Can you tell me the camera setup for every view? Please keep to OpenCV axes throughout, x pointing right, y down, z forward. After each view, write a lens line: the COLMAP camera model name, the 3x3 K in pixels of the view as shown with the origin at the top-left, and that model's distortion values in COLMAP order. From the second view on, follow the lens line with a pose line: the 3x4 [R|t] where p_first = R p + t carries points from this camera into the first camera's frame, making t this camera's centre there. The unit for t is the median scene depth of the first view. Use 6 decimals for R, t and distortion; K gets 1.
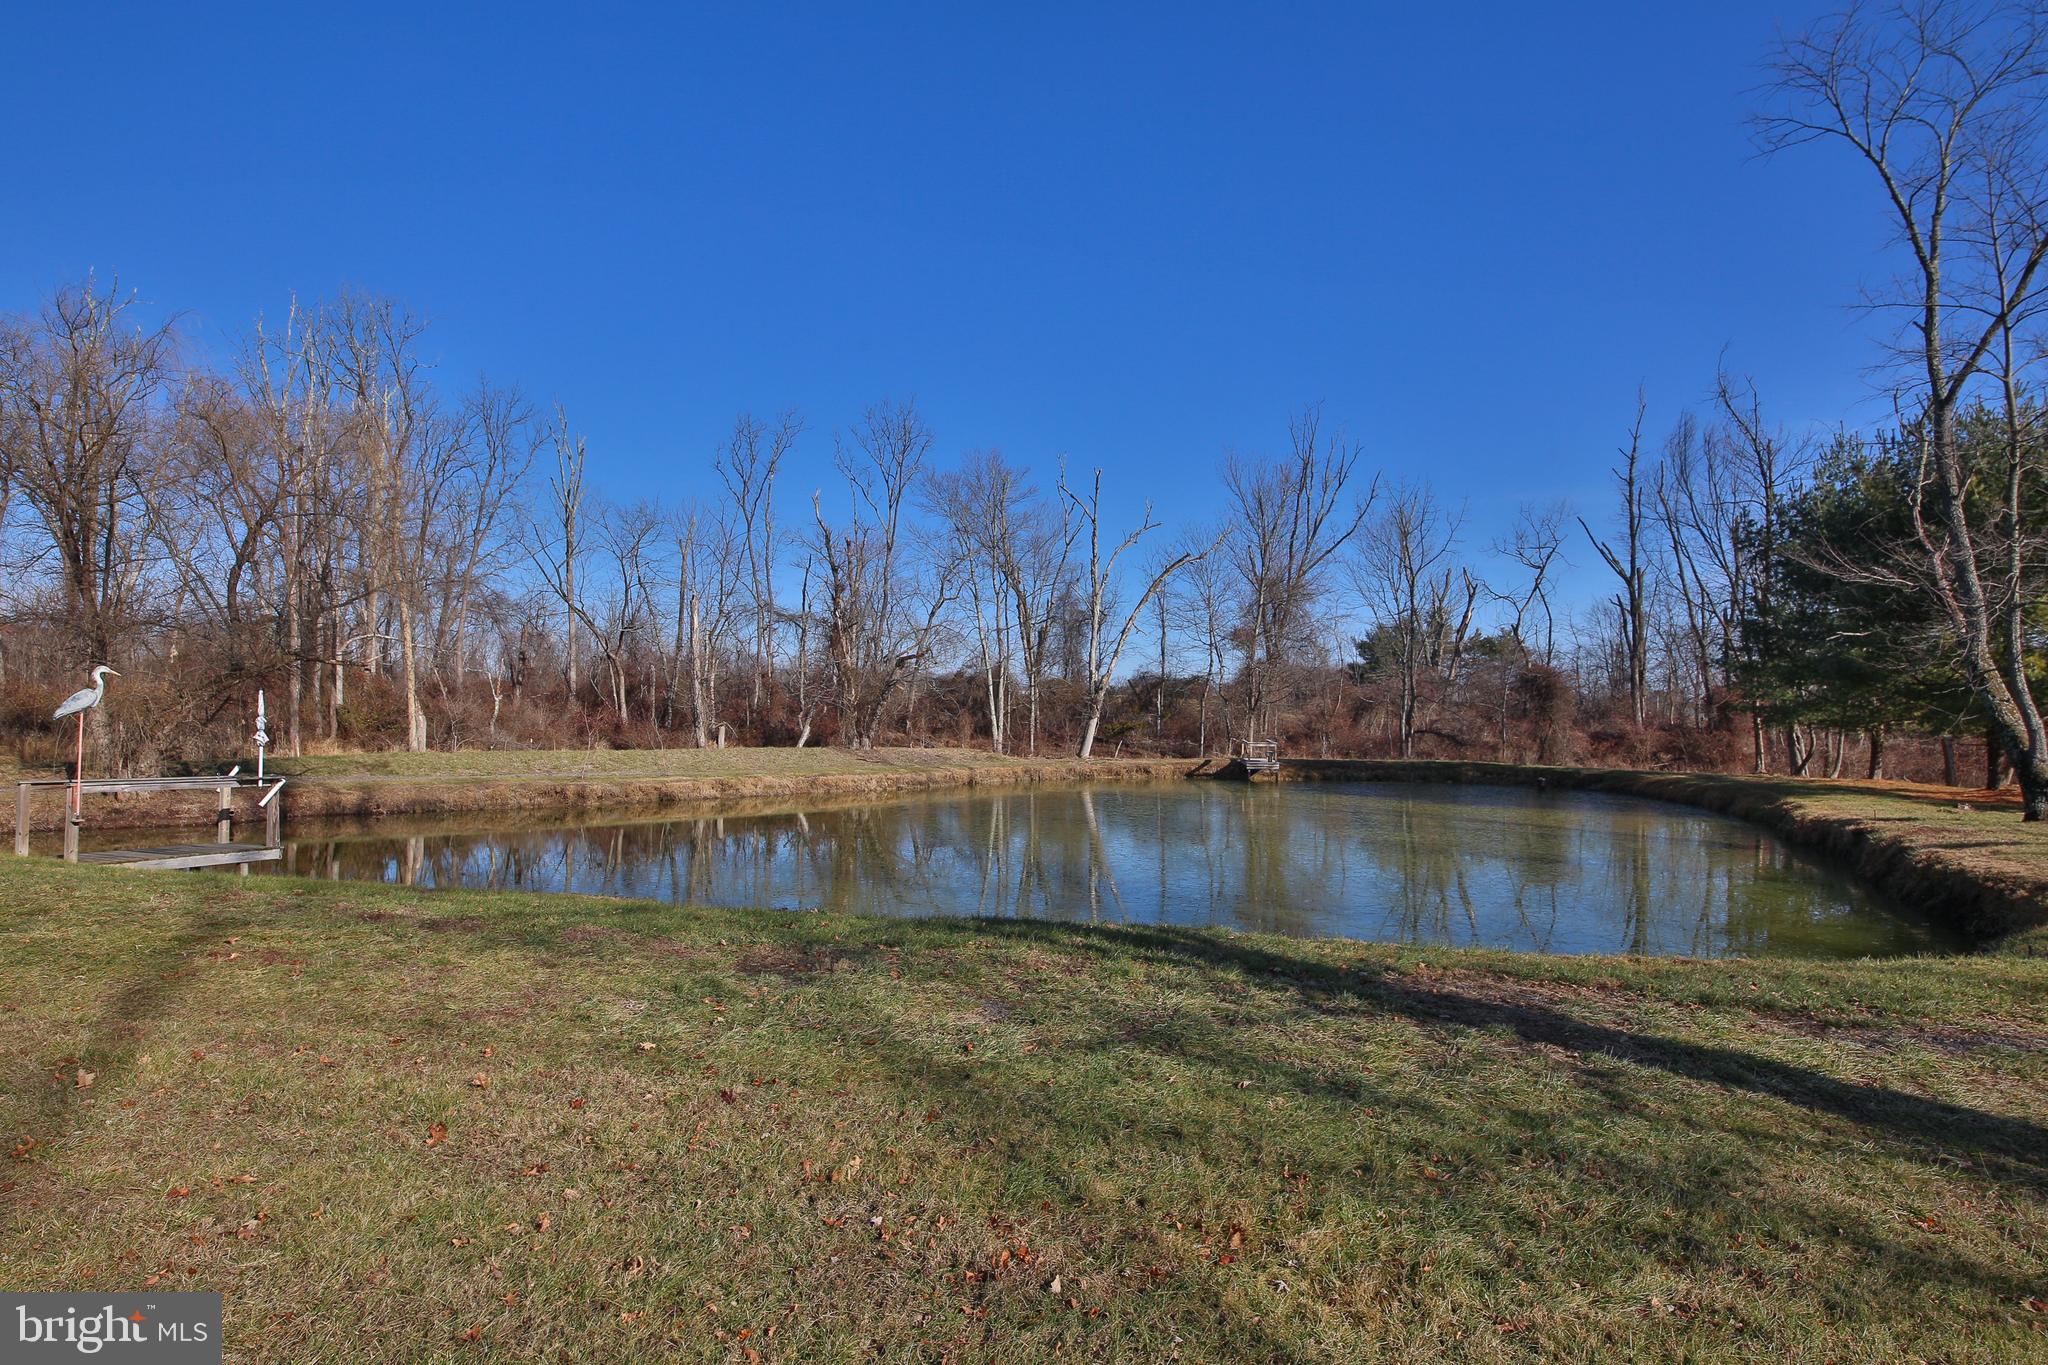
lens RADIAL K [[984.0, 0, 1013.9], [0, 984.0, 679.8], [0, 0, 1]] dist [-0.002352, -0.006822]
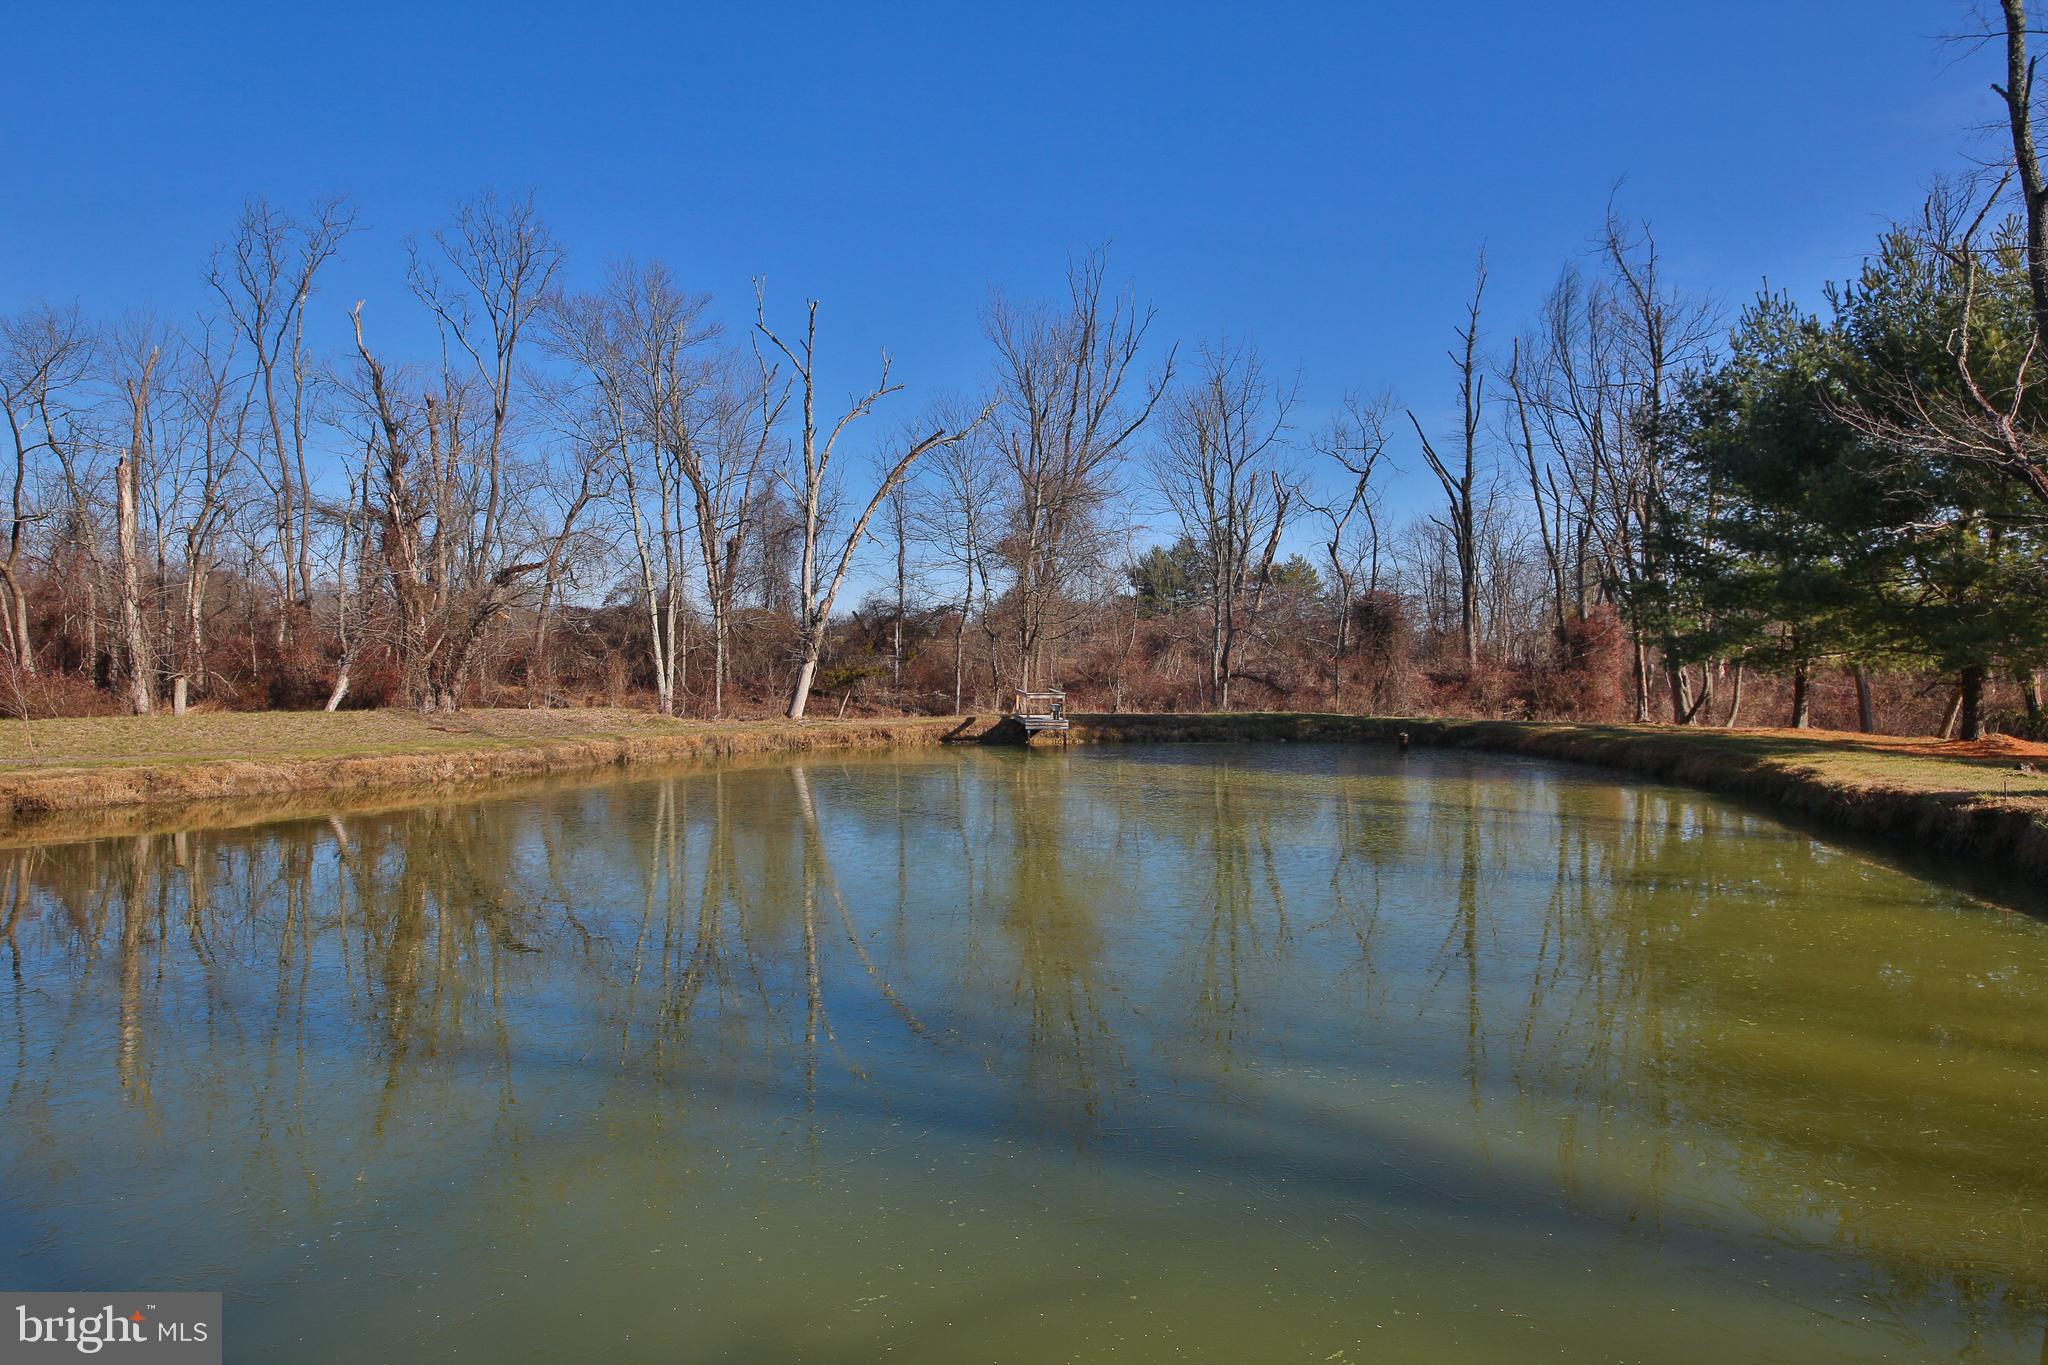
lens RADIAL K [[1205.3, 0, 1027.4], [0, 1205.3, 669.4], [0, 0, 1]] dist [0.034781, -0.003999]
pose [[0.964963, -0.009233, 0.262223, 0.005535], [-0.001846, 0.999117, 0.041973, 0.008070], [-0.262379, -0.040987, 0.964094, 0.124985]]
